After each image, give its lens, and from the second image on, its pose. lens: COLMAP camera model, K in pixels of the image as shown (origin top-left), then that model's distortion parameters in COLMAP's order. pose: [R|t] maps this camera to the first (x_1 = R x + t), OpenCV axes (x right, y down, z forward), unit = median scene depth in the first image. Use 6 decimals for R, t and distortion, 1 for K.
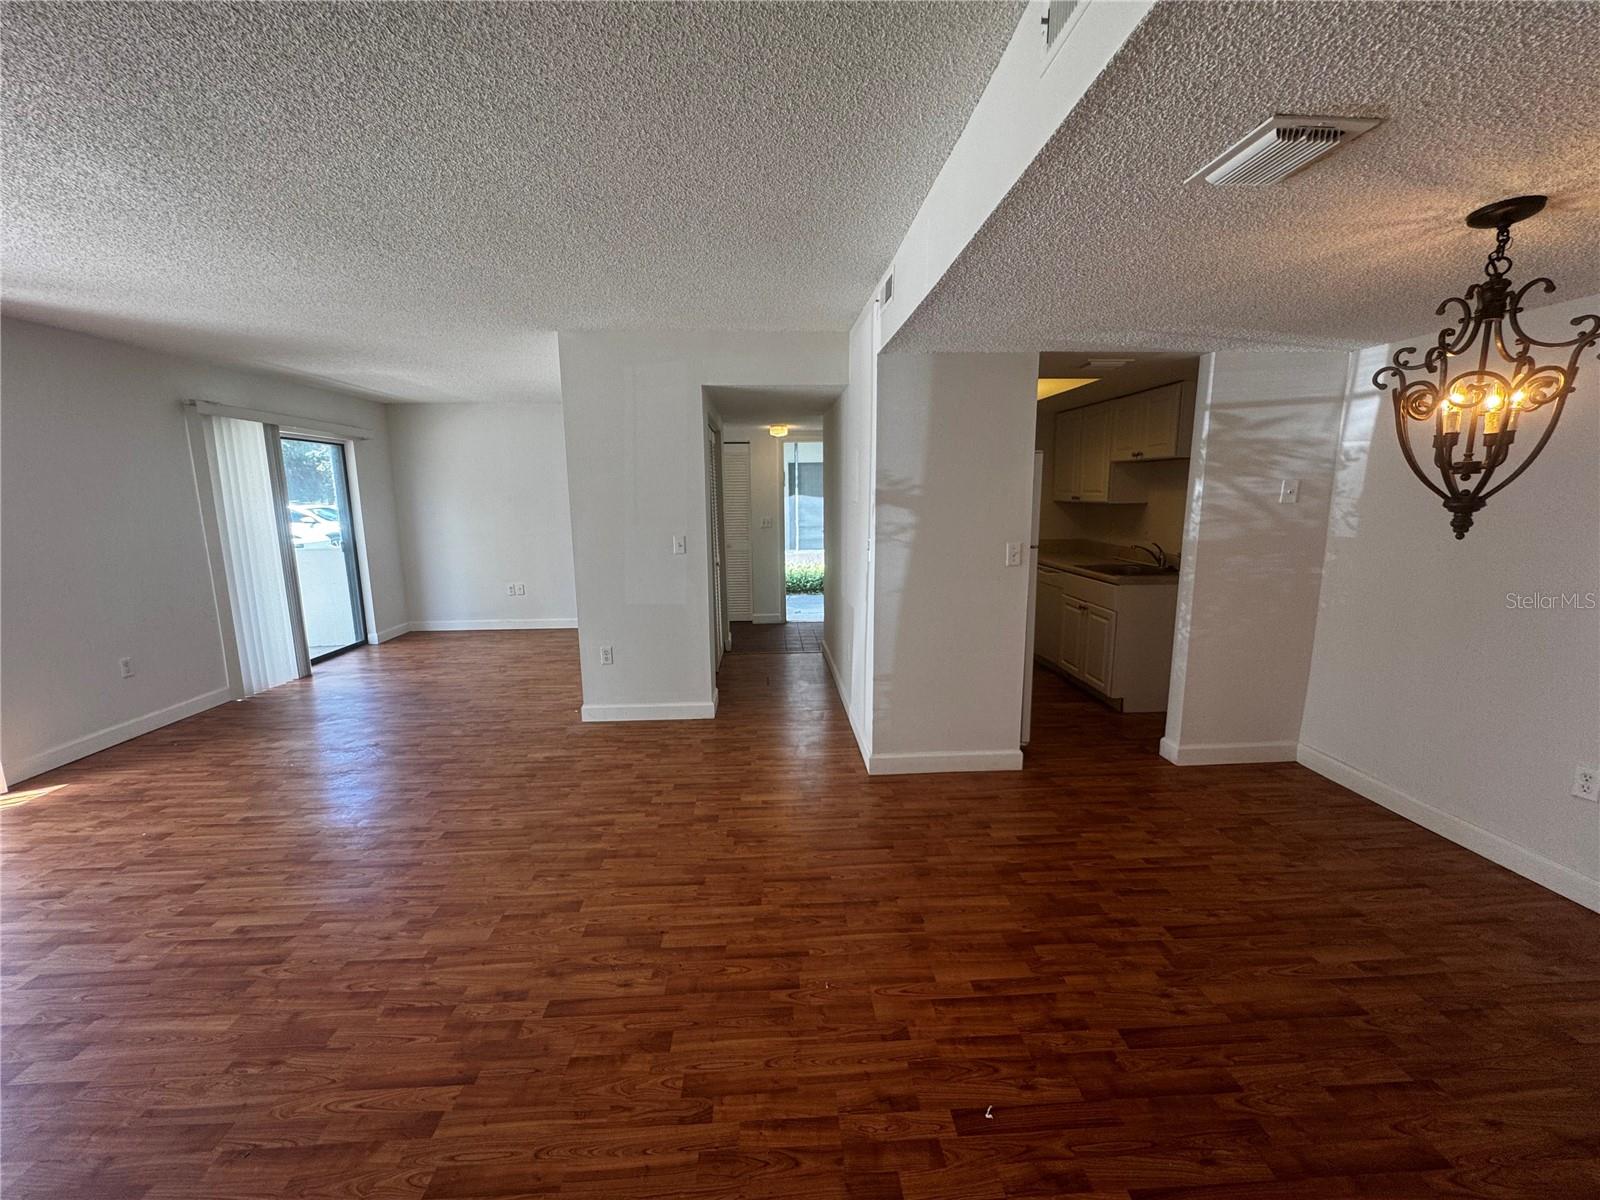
lens RADIAL K [[641.6, 0, 797.6], [0, 641.6, 600.3], [0, 0, 1]] dist [-0.004617, 0.000153]
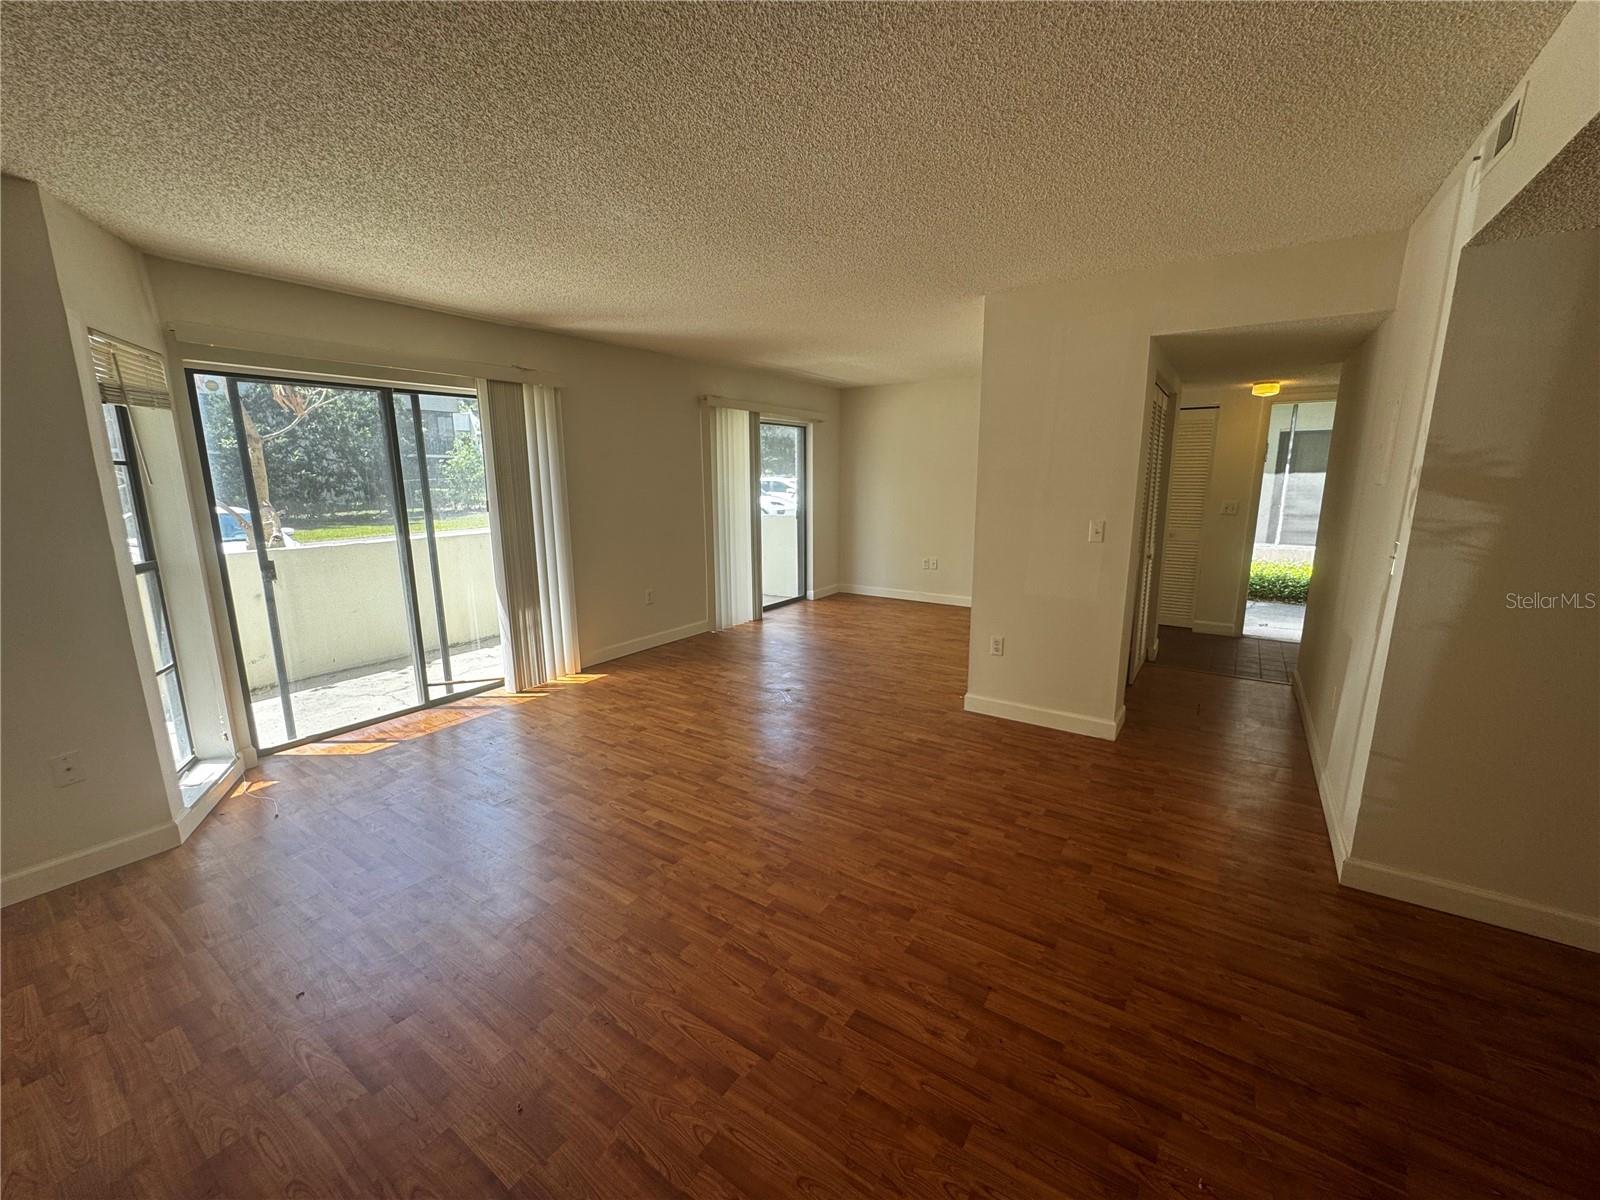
lens RADIAL K [[641.6, 0, 797.6], [0, 641.6, 600.3], [0, 0, 1]] dist [-0.004617, 0.000153]
pose [[0.796163, 0.123422, -0.592361, 0.017902], [-0.102233, 0.992340, 0.069354, -0.018817], [0.596383, 0.005342, 0.802682, 0.108908]]
